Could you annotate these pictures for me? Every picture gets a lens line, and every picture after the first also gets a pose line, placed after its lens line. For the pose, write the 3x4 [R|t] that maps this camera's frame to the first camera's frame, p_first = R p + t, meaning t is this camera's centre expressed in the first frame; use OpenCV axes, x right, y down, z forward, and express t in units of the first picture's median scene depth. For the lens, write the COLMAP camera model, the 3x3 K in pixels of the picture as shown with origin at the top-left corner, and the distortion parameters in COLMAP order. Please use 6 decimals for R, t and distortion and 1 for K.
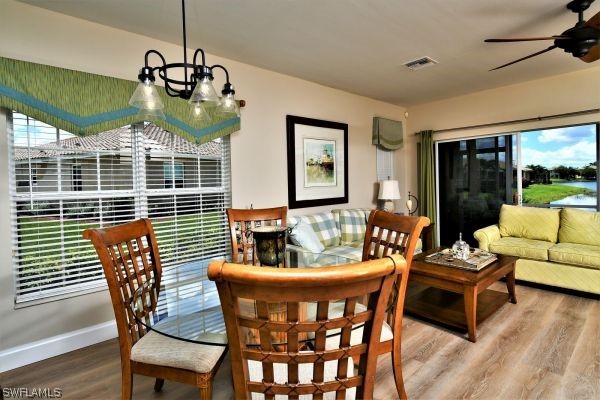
lens RADIAL K [[304.2, 0, 281.0], [0, 304.2, 189.2], [0, 0, 1]] dist [0.002588, 0.000386]
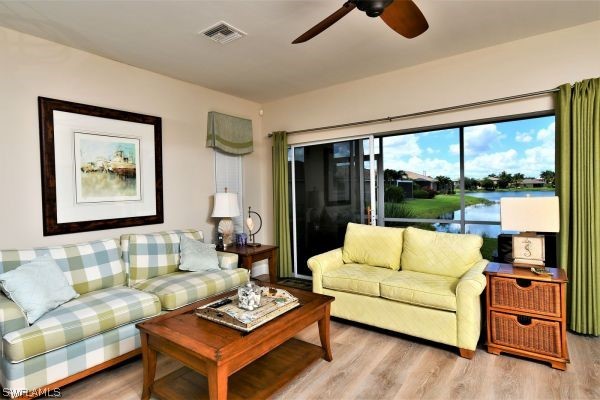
lens RADIAL K [[328.9, 0, 256.7], [0, 328.9, 197.1], [0, 0, 1]] dist [0.002275, 0.000610]
pose [[0.984766, -0.002821, 0.173864, 0.343355], [0.004436, 0.999951, -0.008899, -0.011611], [-0.173831, 0.009535, 0.984729, 0.183716]]
